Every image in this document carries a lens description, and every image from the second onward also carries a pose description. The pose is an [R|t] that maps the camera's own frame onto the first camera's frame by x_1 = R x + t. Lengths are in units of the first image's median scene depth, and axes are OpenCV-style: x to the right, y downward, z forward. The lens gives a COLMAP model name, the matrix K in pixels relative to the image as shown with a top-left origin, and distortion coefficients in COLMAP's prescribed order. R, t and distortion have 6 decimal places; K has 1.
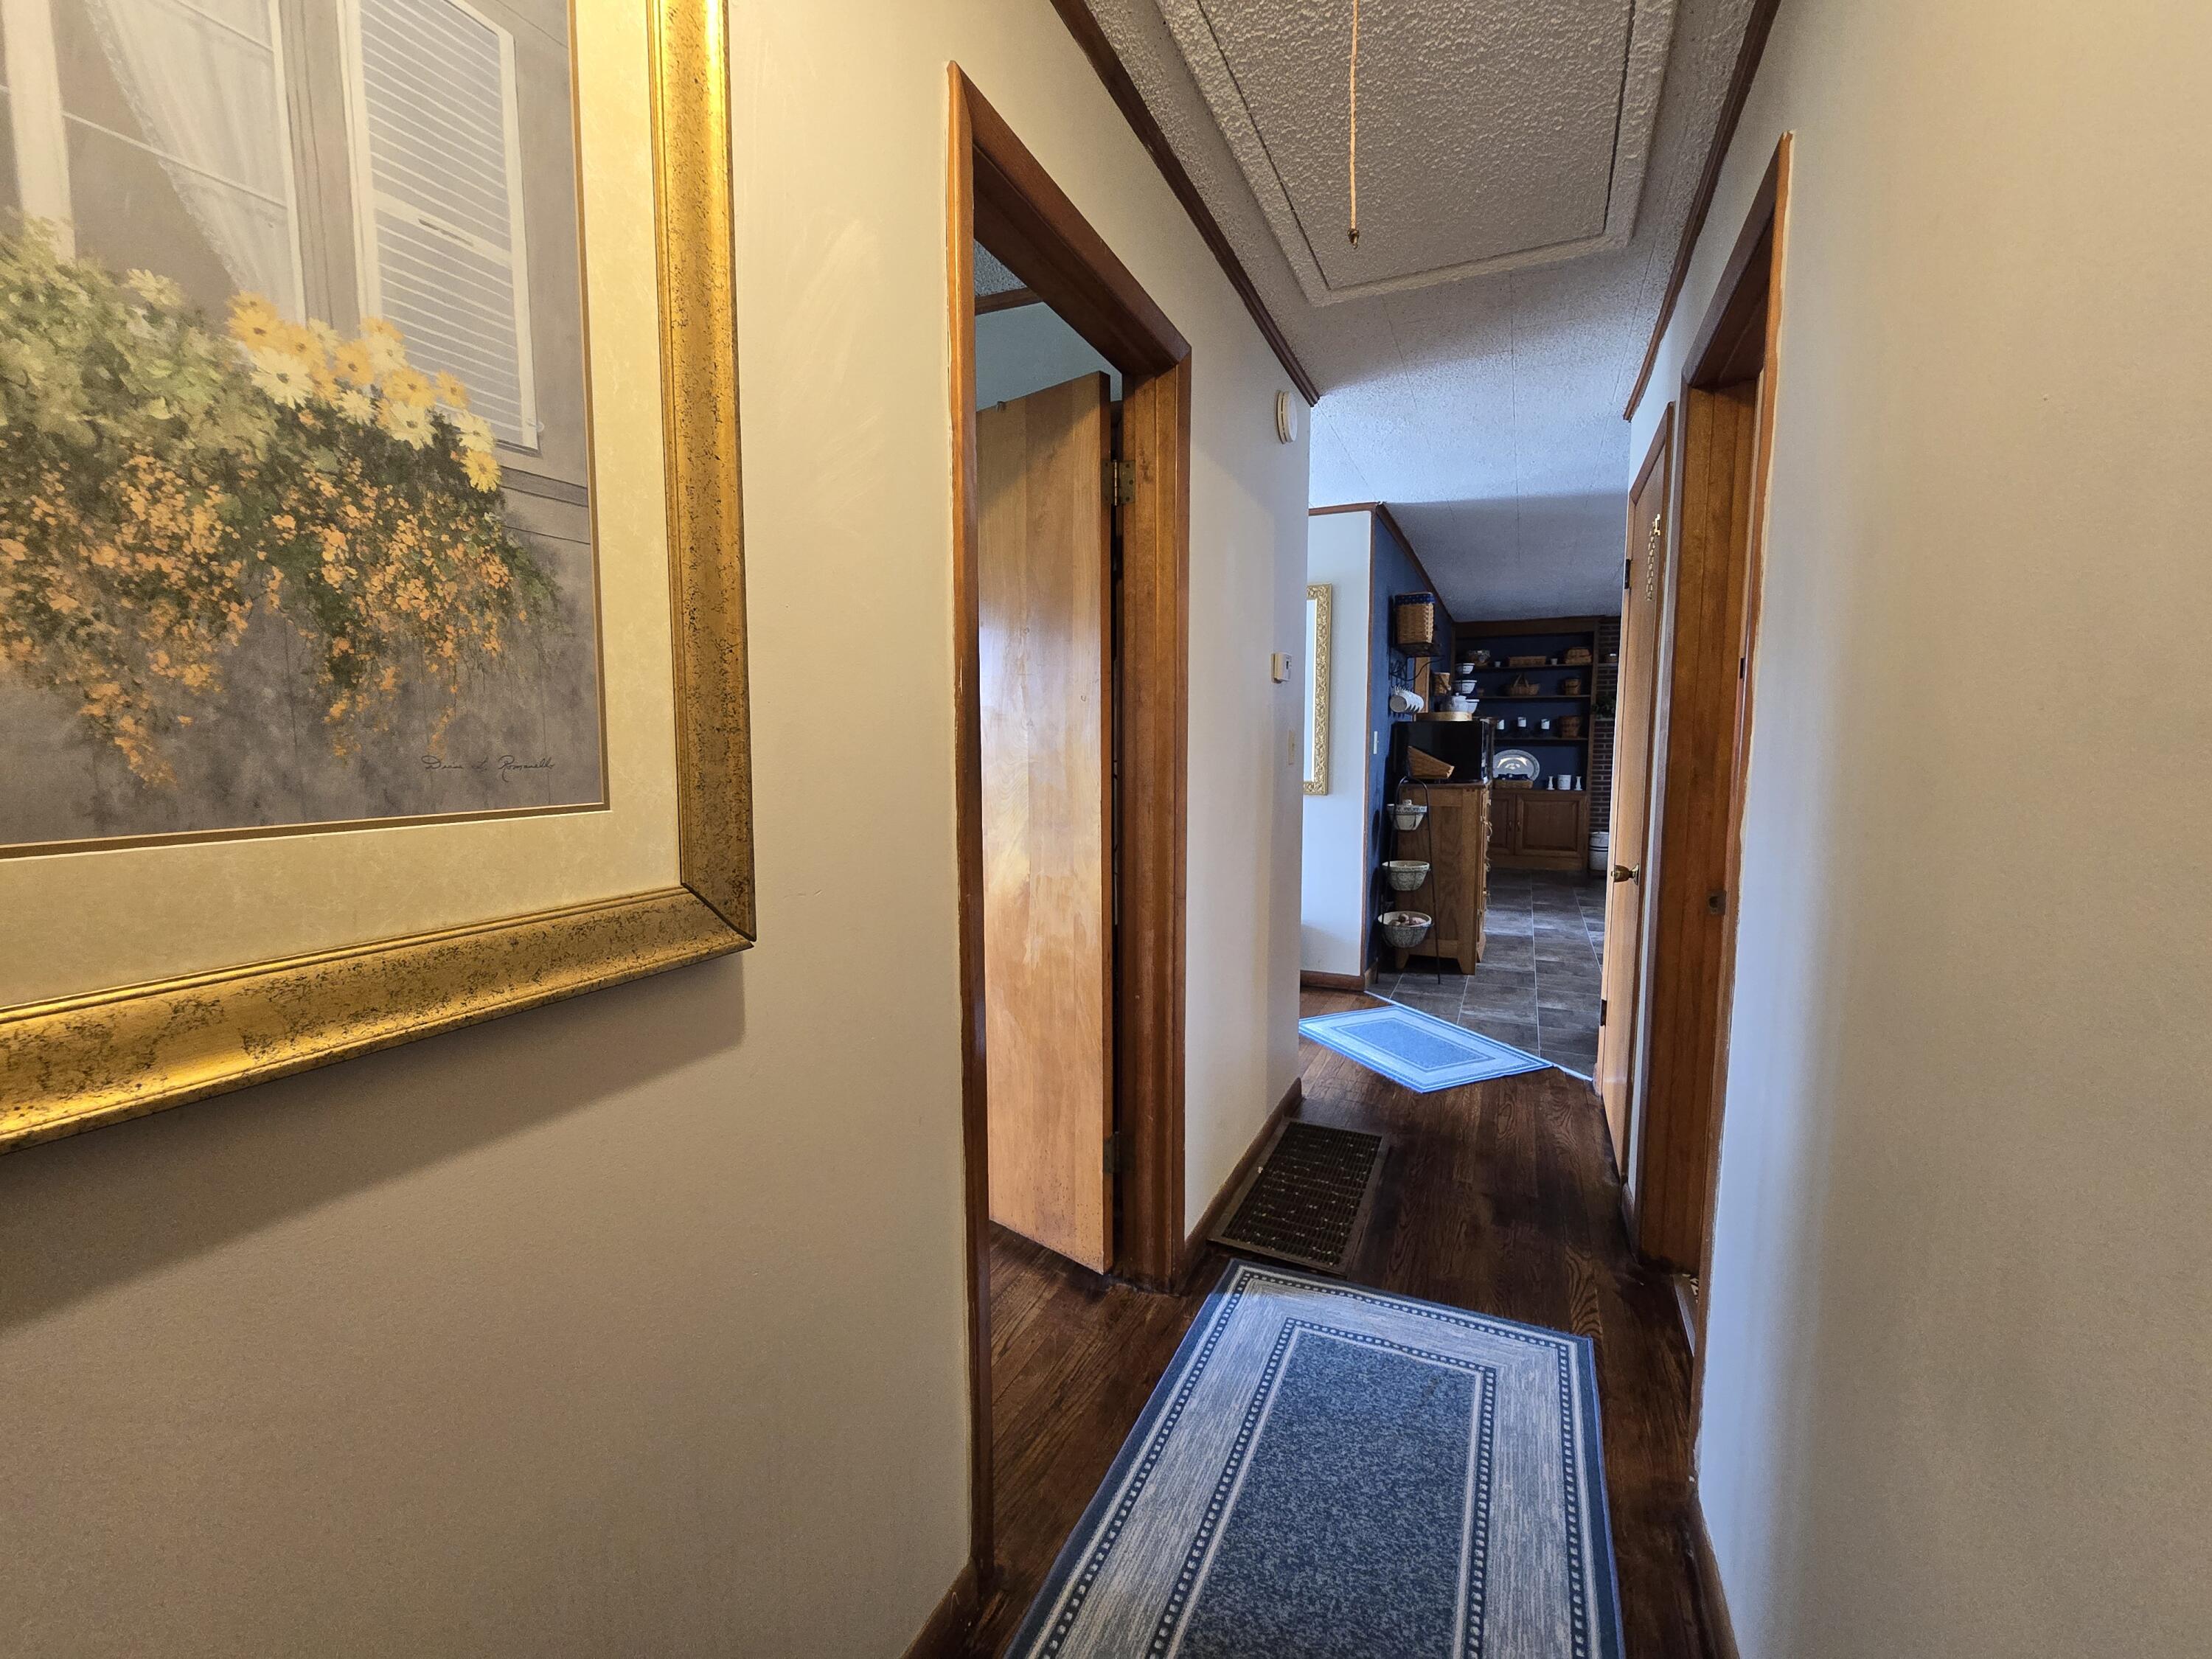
lens RADIAL K [[904.2, 0, 1127.0], [0, 904.2, 834.3], [0, 0, 1]] dist [-0.008466, 0.000224]
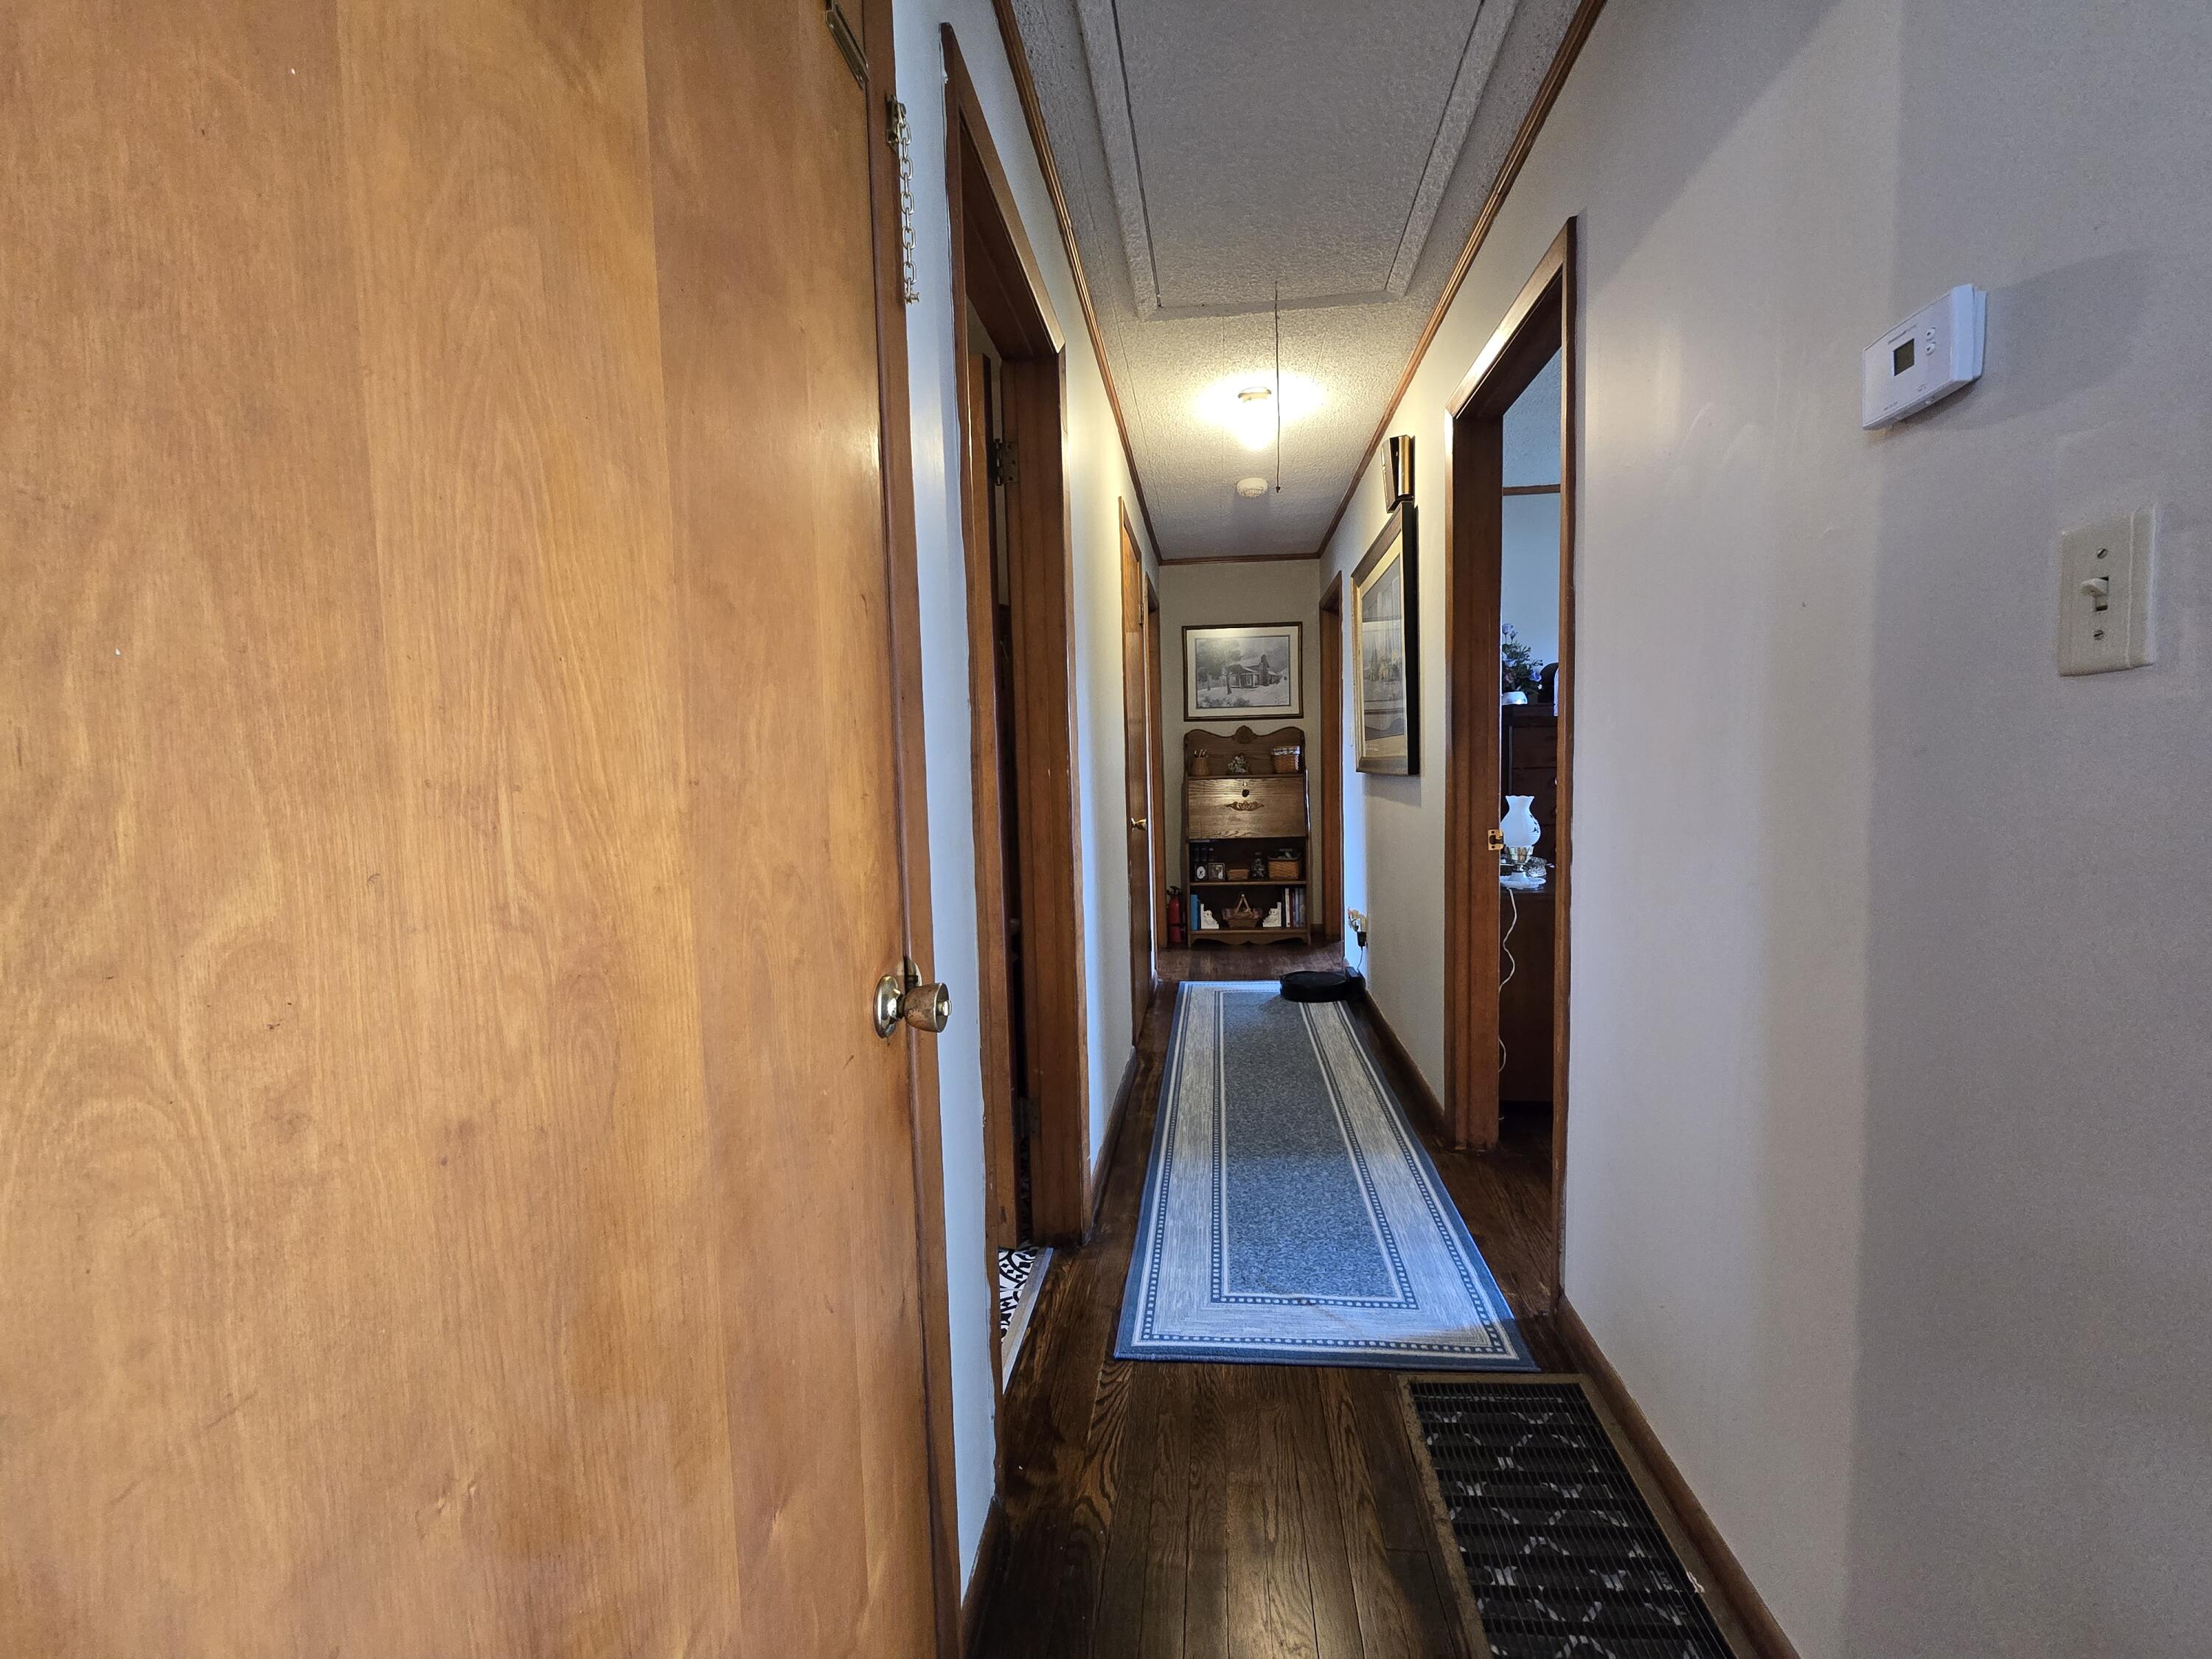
lens RADIAL K [[904.2, 0, 1102.7], [0, 904.2, 828.5], [0, 0, 1]] dist [-0.008466, 0.000224]
pose [[-0.958238, 0.047048, -0.282075, 0.845621], [-0.001337, 0.985626, 0.168937, -0.132262], [0.285969, 0.162259, -0.944401, 1.970299]]
